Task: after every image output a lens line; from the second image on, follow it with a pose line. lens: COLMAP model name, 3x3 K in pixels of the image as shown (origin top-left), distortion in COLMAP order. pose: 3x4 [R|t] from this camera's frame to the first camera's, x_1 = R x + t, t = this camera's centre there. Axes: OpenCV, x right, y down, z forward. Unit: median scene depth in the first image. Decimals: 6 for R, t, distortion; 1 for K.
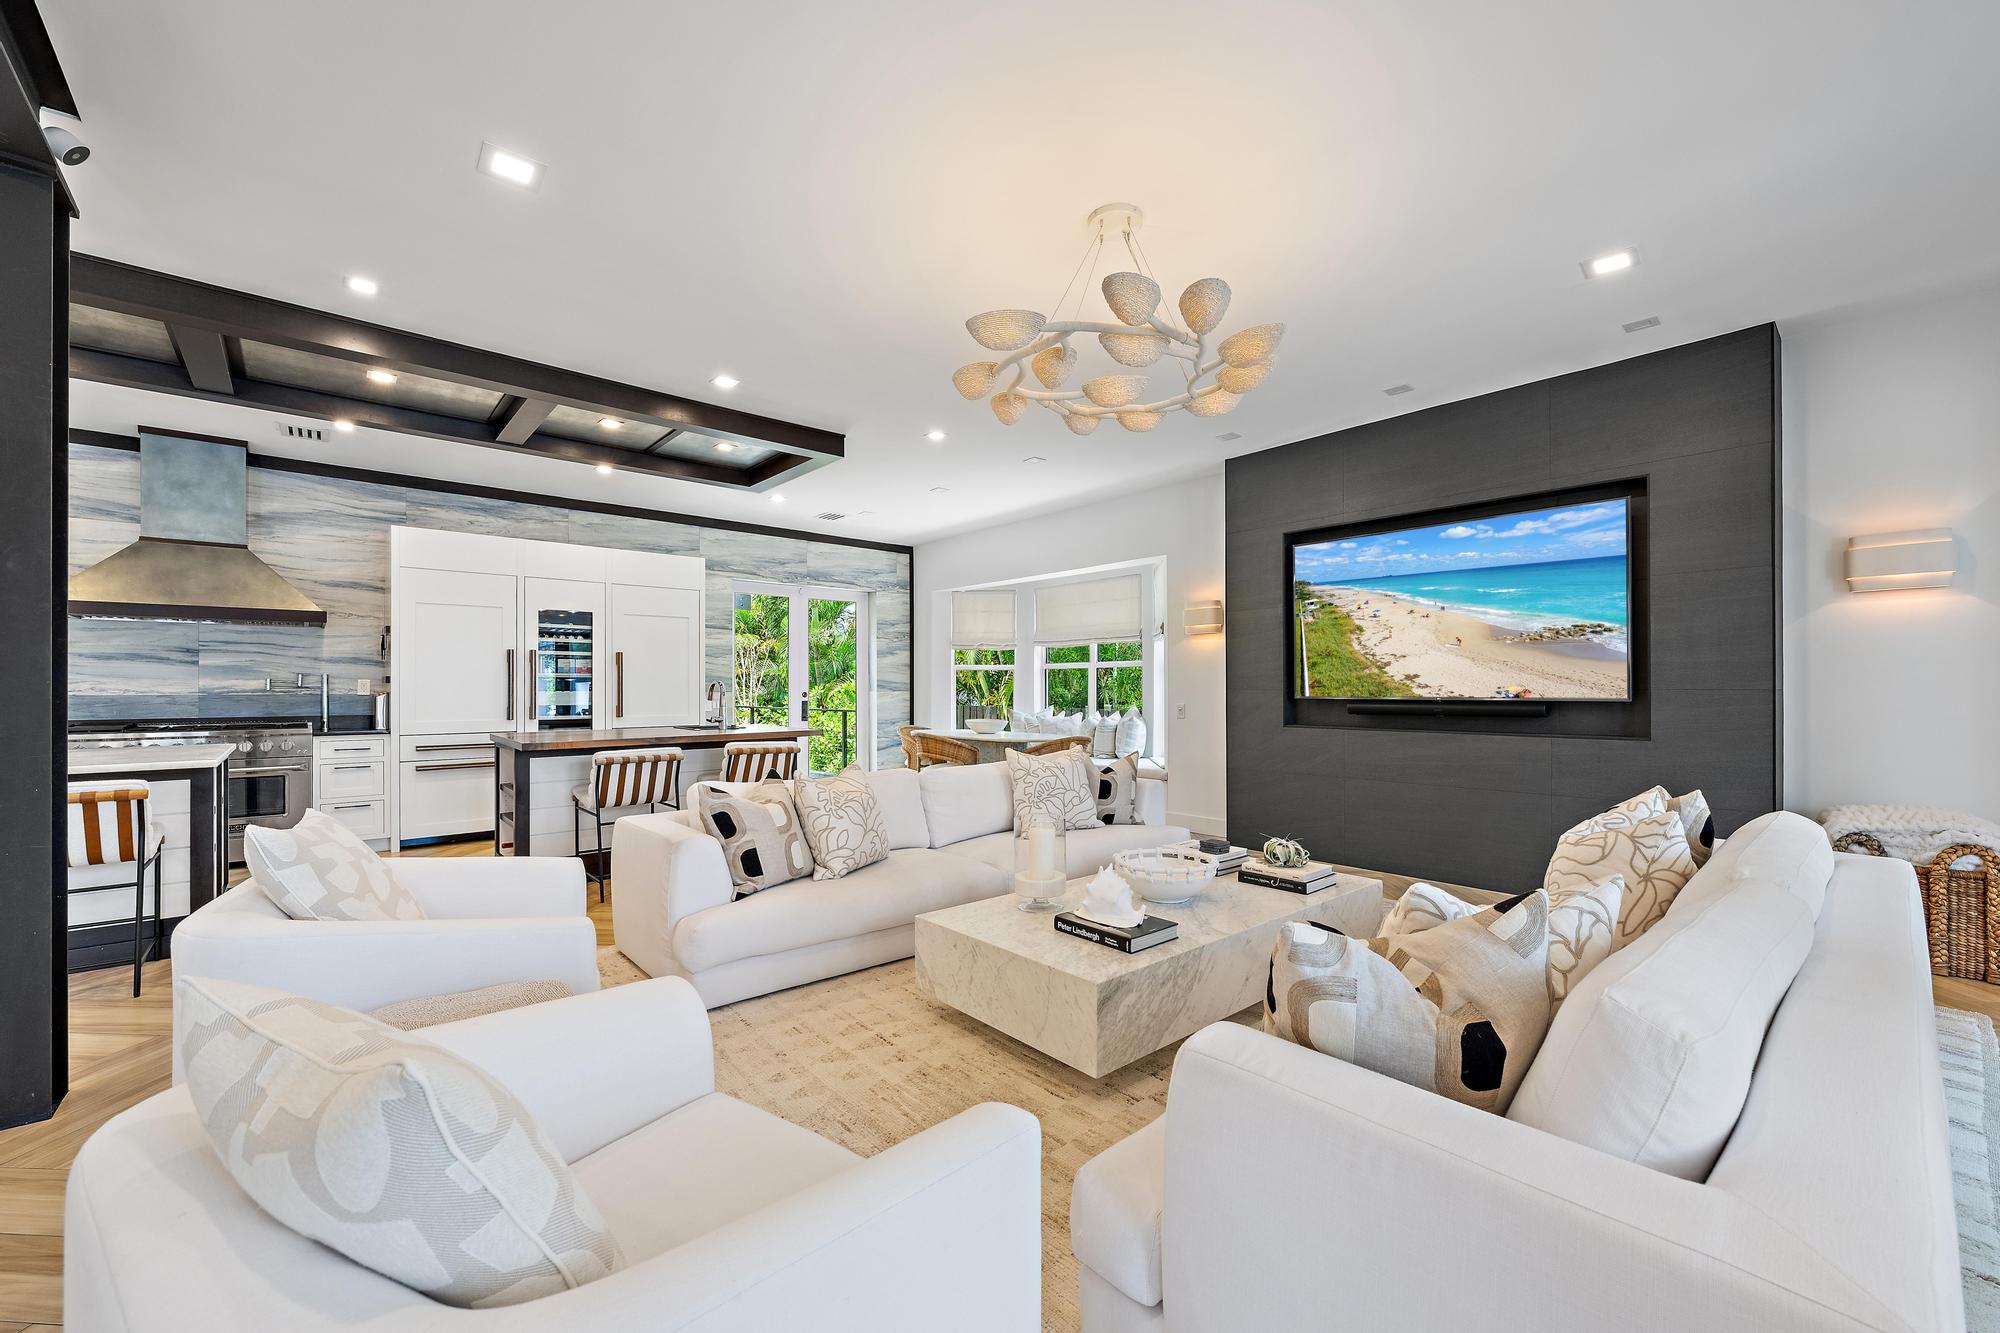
lens RADIAL K [[785.6, 0, 997.7], [0, 785.6, 688.0], [0, 0, 1]] dist [-0.006354, 0.002985]
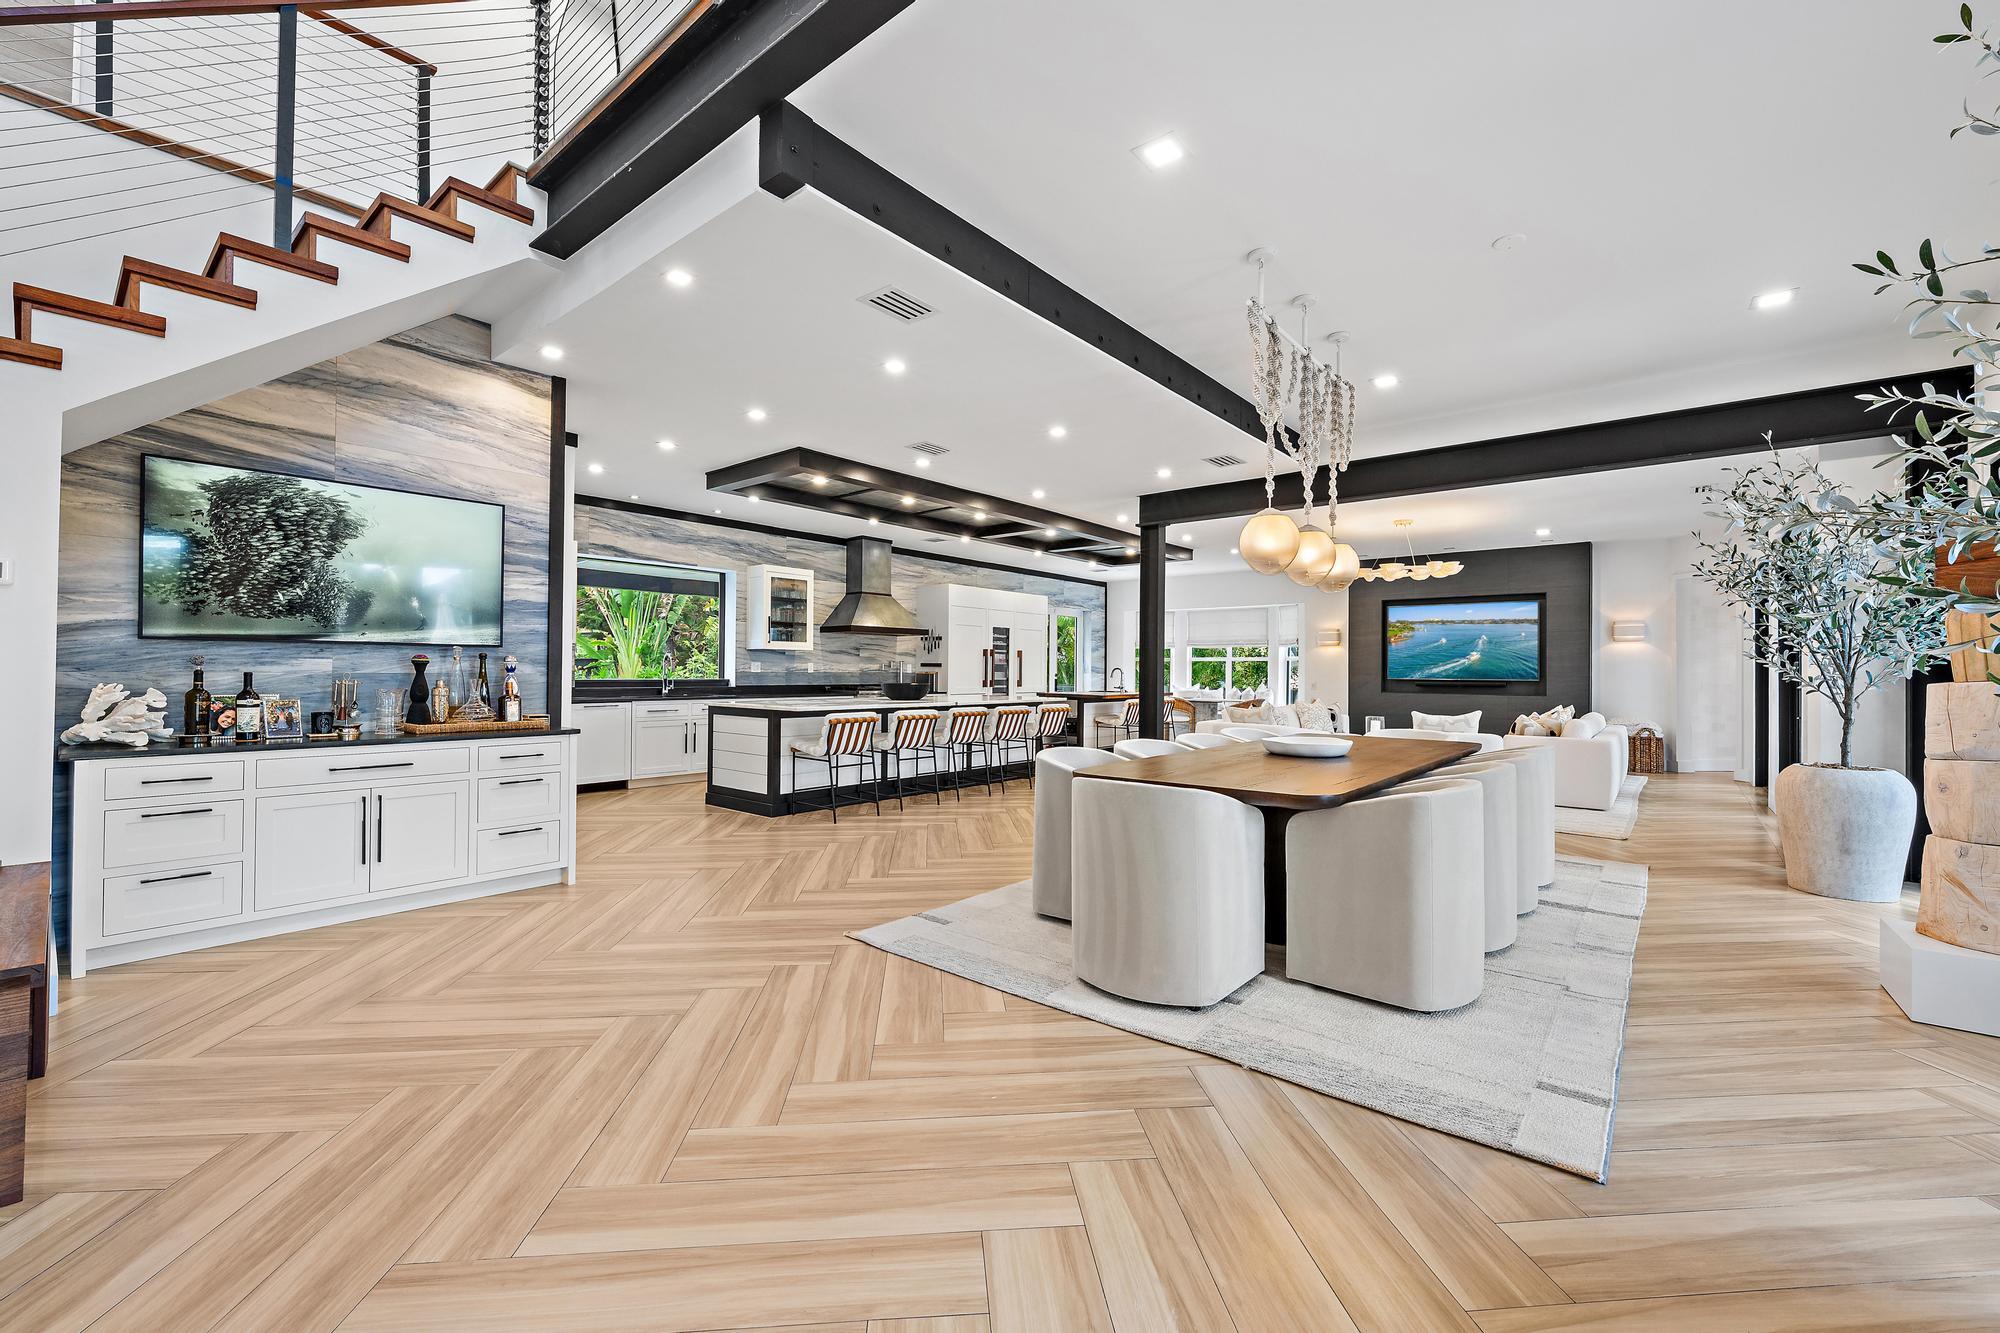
lens RADIAL K [[785.6, 0, 995.3], [0, 785.6, 674.9], [0, 0, 1]] dist [-0.006354, 0.002985]
pose [[0.988788, 0.008648, 0.149075, -0.825034], [-0.009308, 0.999950, 0.003732, 0.004595], [-0.149035, -0.005078, 0.988819, -0.785570]]
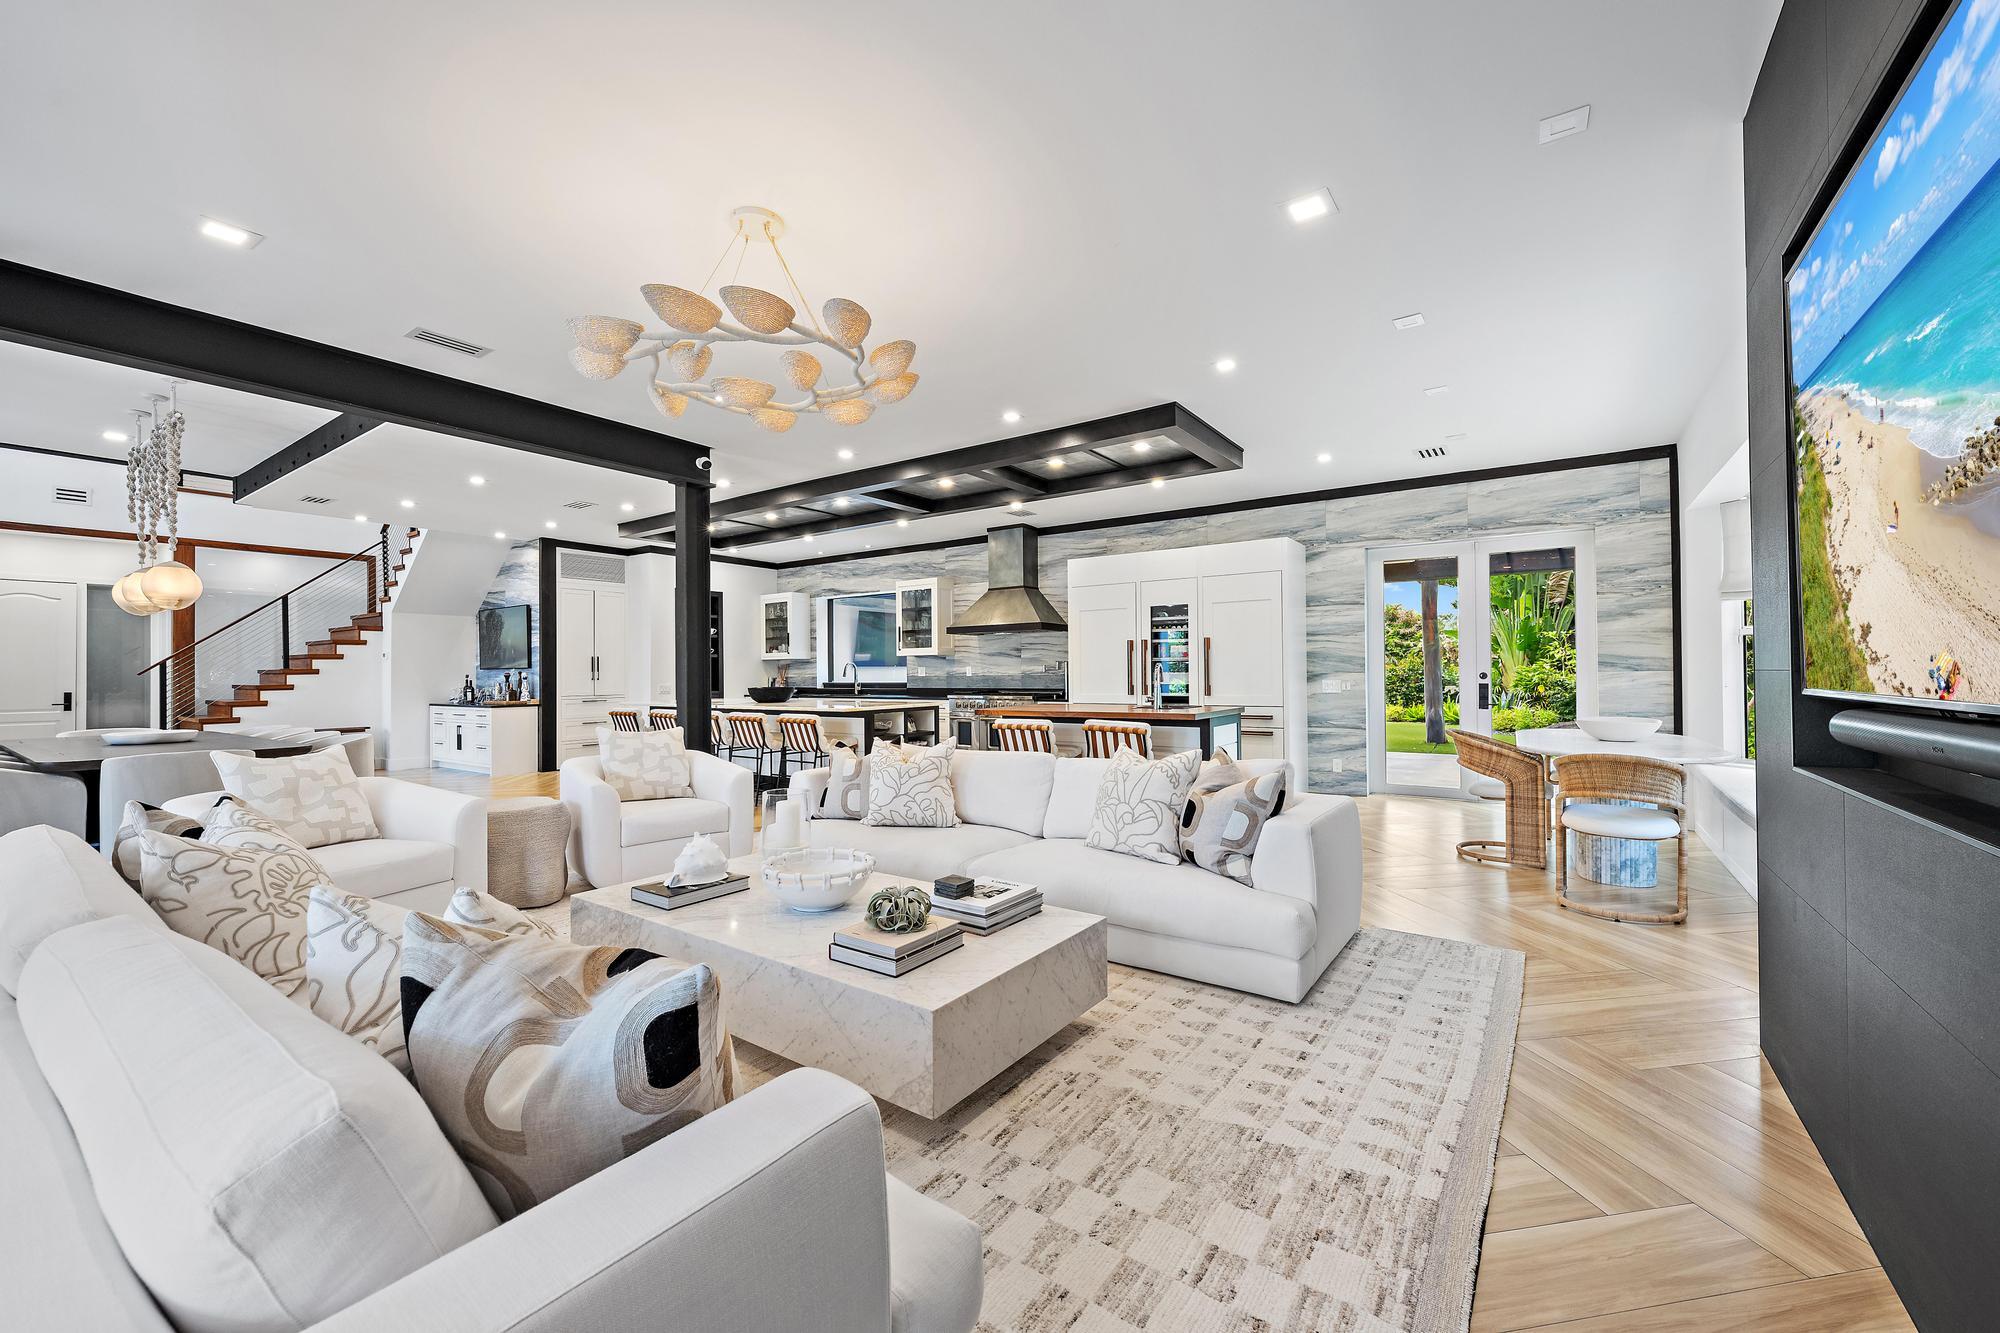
lens RADIAL K [[785.6, 0, 1011.7], [0, 785.6, 655.2], [0, 0, 1]] dist [-0.006354, 0.002985]
pose [[0.246595, -0.021366, -0.968883, 0.542206], [0.008526, 0.999766, -0.019877, -0.000507], [0.969081, -0.003359, 0.246719, 0.467767]]
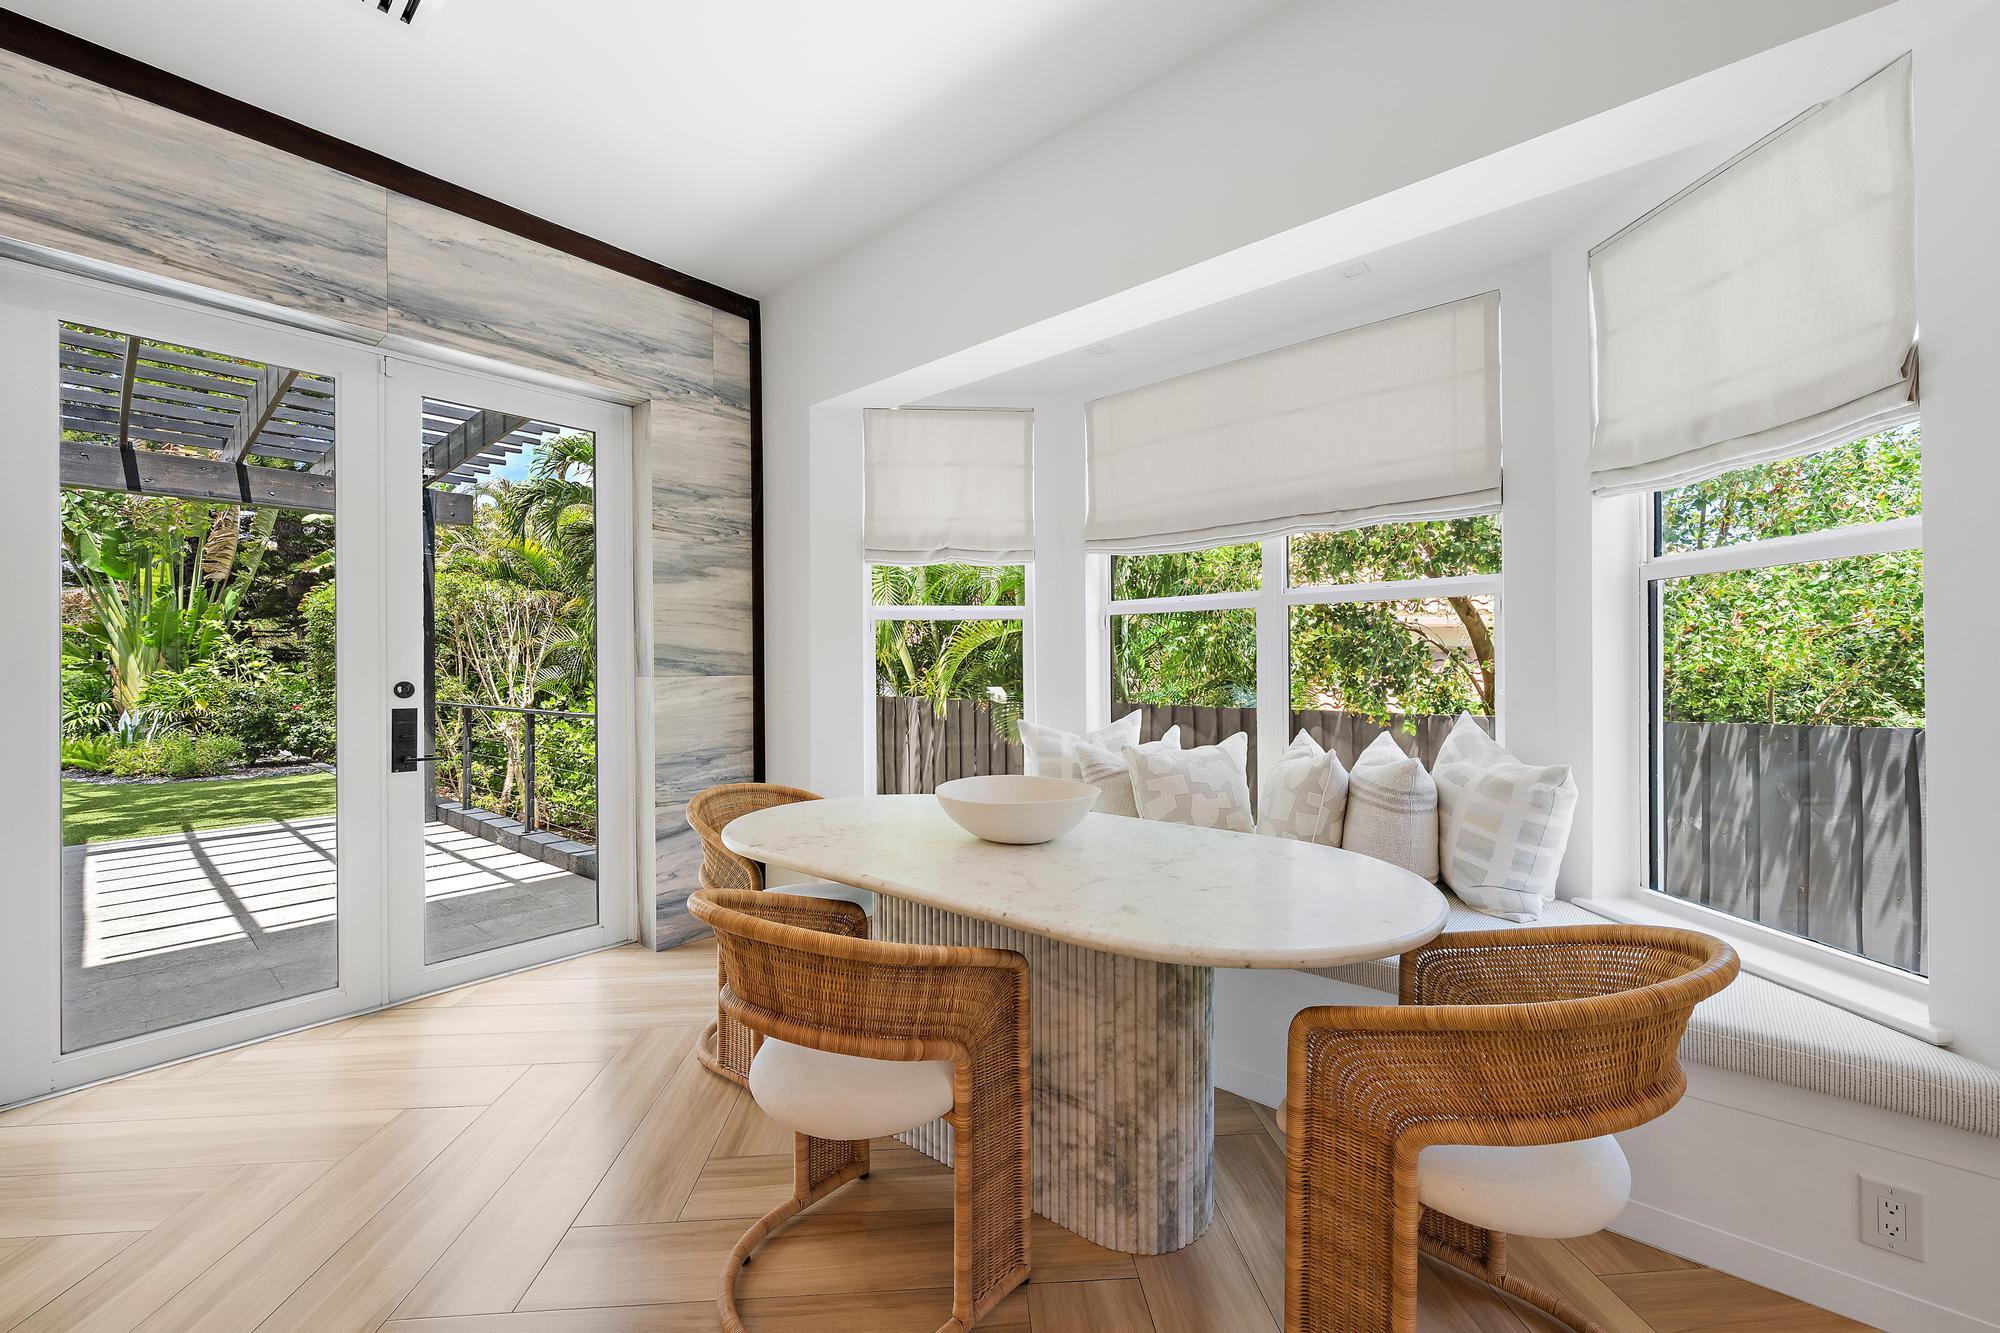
lens RADIAL K [[785.6, 0, 1004.3], [0, 785.6, 668.5], [0, 0, 1]] dist [-0.006354, 0.002985]
pose [[0.990317, -0.008093, 0.138591, -0.062455], [0.007633, 0.999963, 0.003849, 0.001045], [-0.138617, -0.002754, 0.990342, 0.874606]]
